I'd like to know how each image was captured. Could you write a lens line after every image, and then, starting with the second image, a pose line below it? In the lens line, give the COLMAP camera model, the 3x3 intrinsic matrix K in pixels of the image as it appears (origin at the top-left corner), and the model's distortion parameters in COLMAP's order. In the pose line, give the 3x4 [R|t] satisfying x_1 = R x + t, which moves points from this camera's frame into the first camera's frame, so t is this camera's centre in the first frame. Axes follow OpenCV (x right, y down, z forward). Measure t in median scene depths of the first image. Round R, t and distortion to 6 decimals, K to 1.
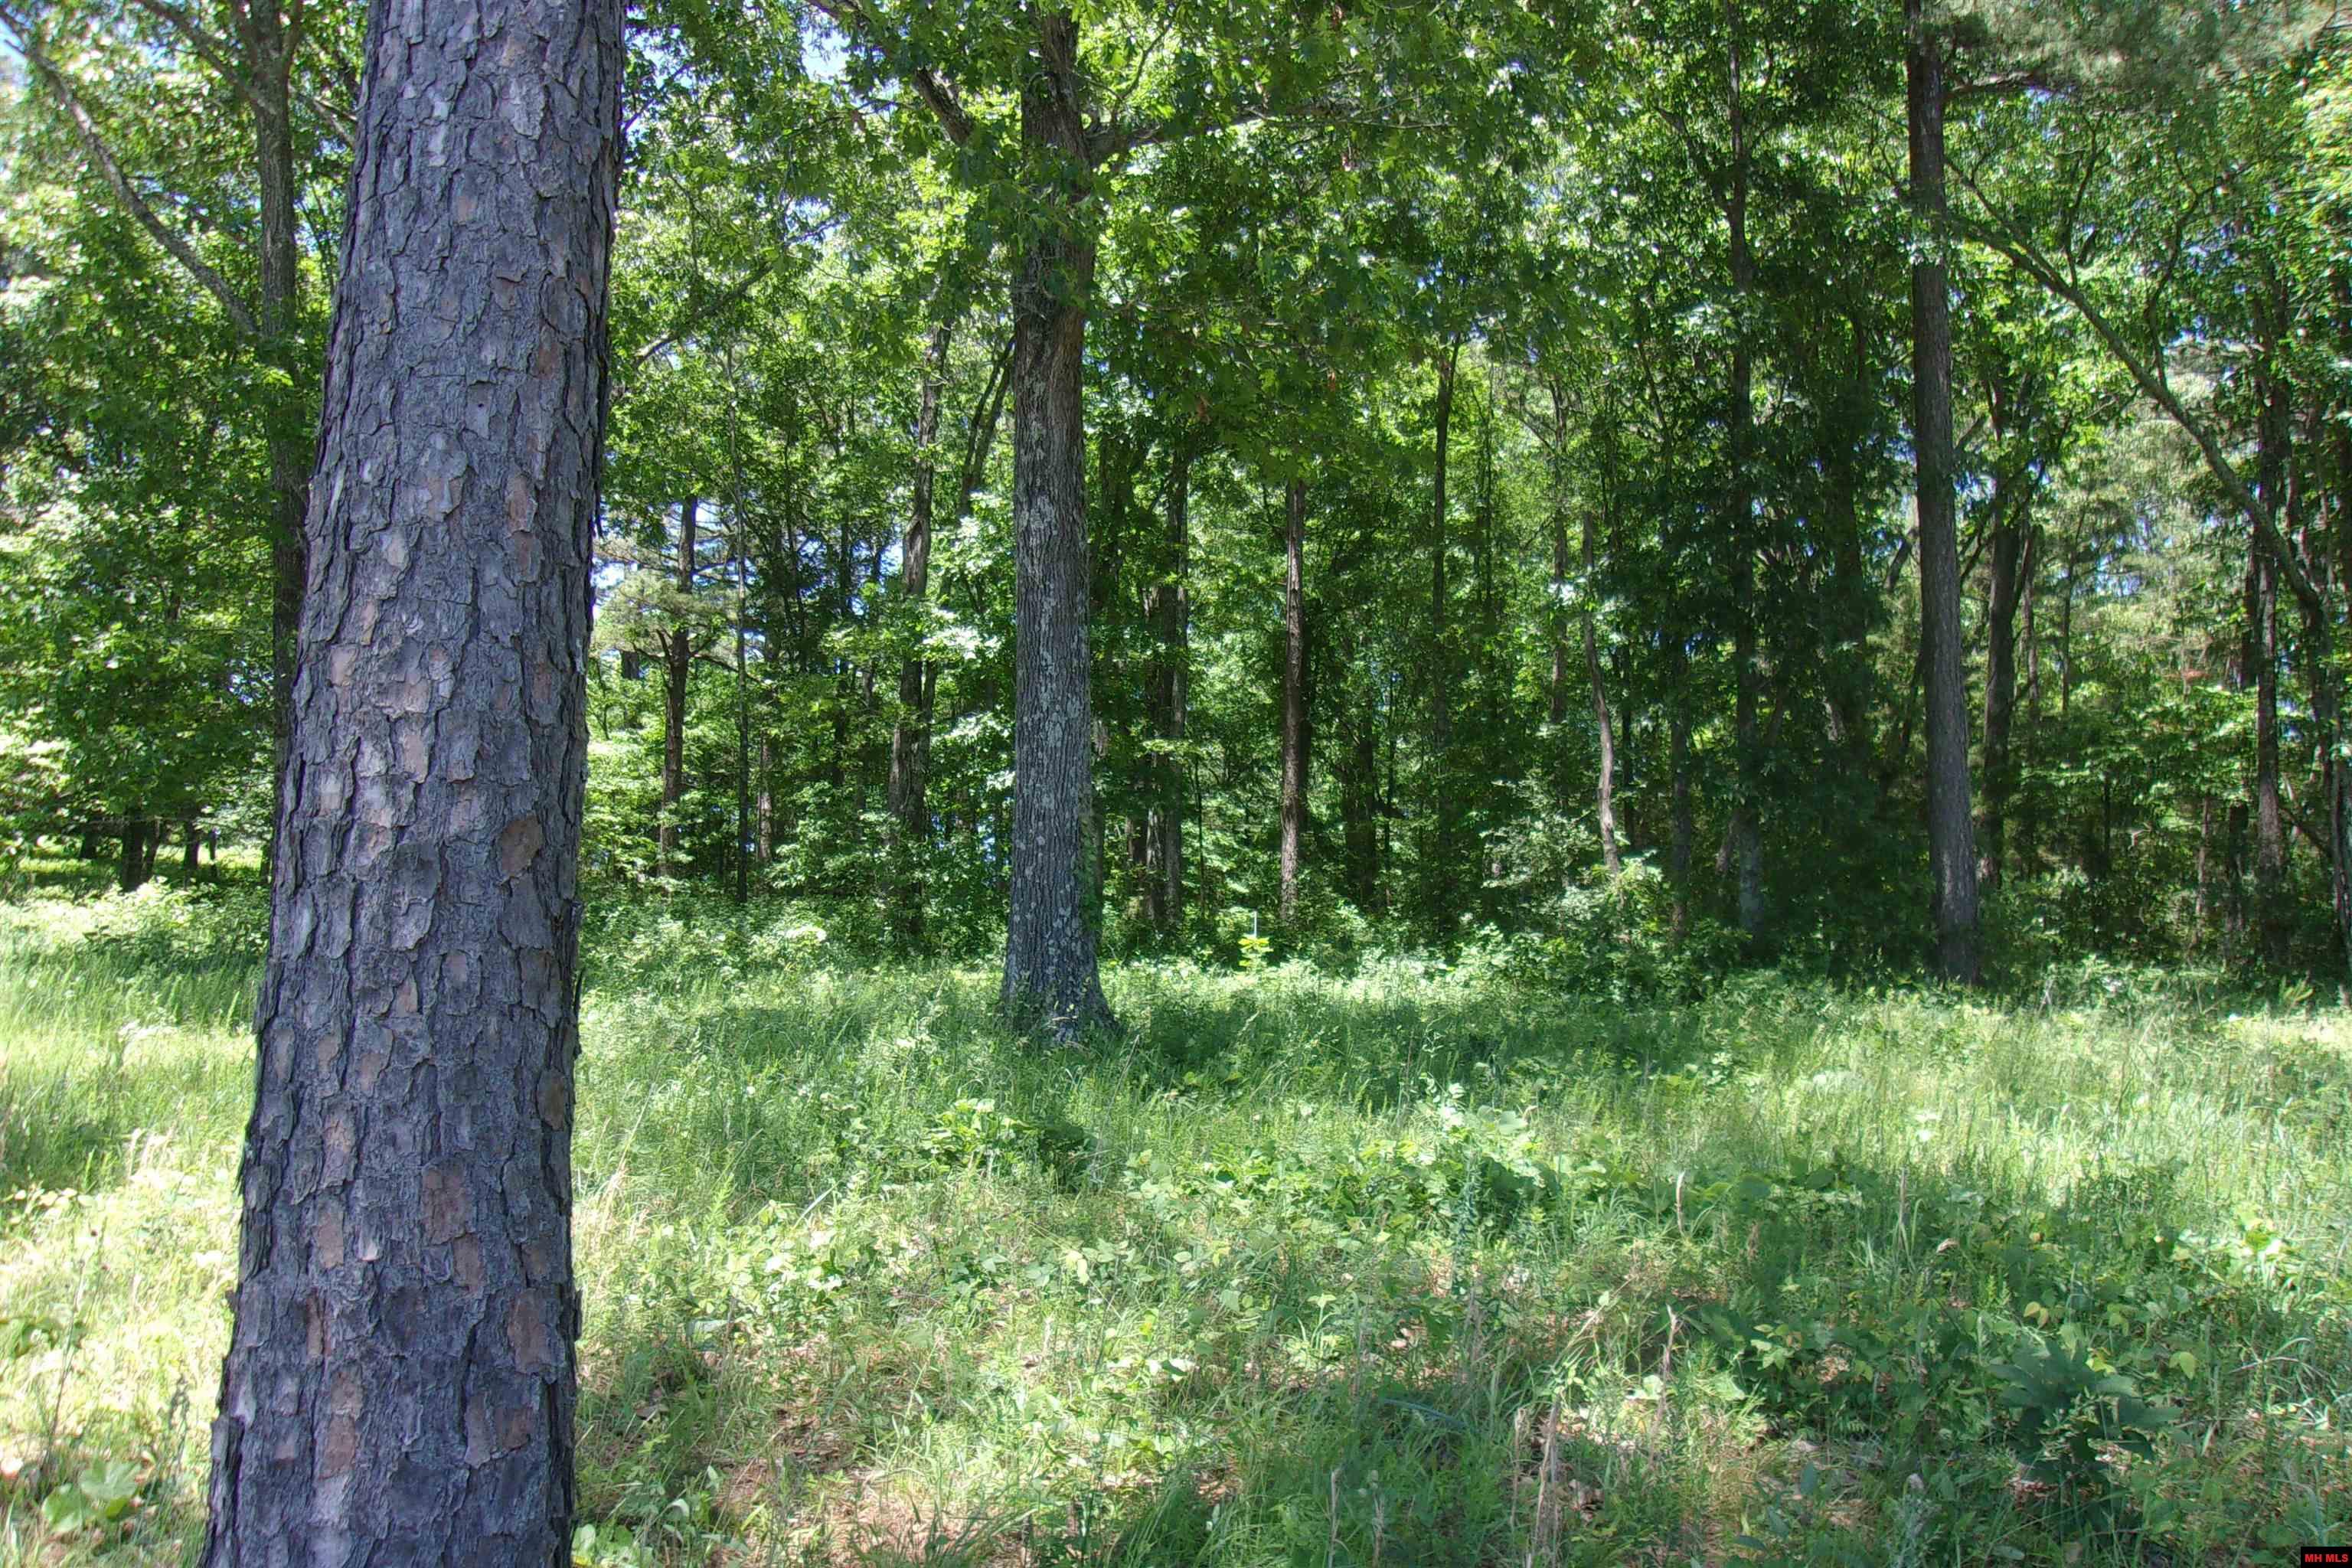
lens RADIAL K [[1844.9, 0, 1181.3], [0, 1844.9, 785.9], [0, 0, 1]] dist [-0.013242, 0.042493]
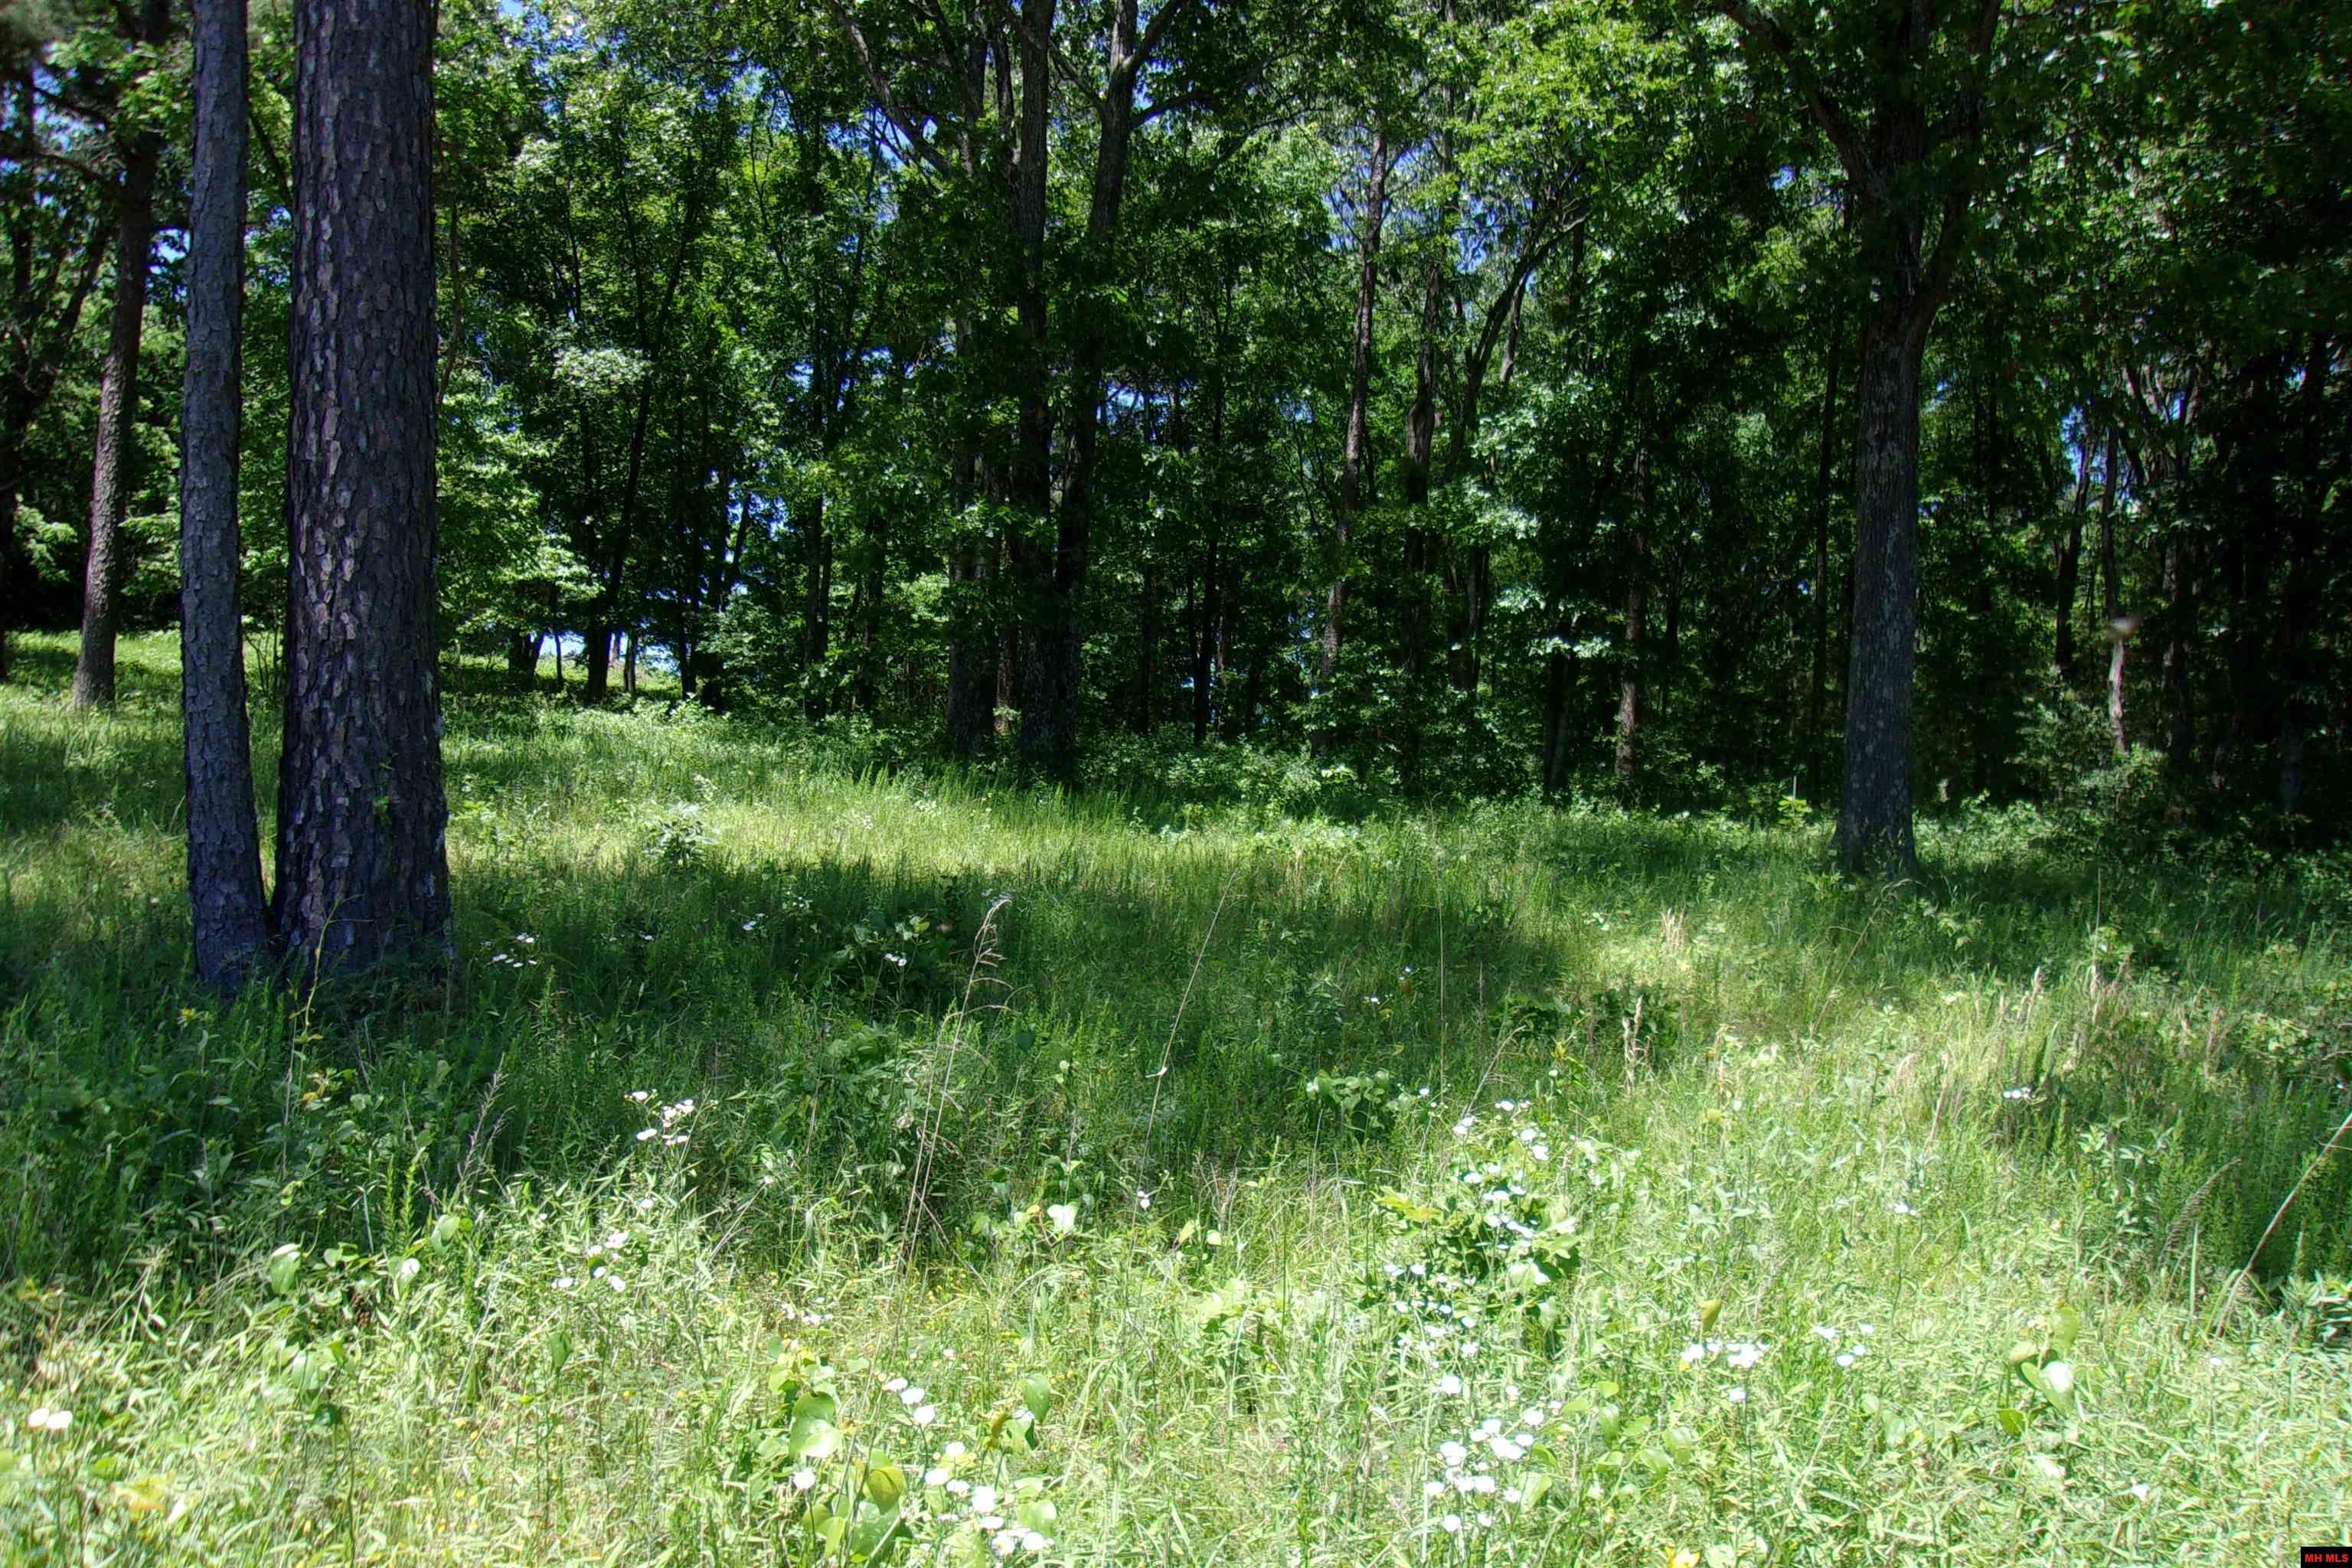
lens RADIAL K [[1844.9, 0, 1160.9], [0, 1844.9, 778.5], [0, 0, 1]] dist [-0.013242, 0.042493]
pose [[0.997150, 0.045852, -0.059916, -0.258980], [-0.040511, 0.995340, 0.087507, -0.012410], [0.063649, -0.084830, 0.994360, -0.143605]]
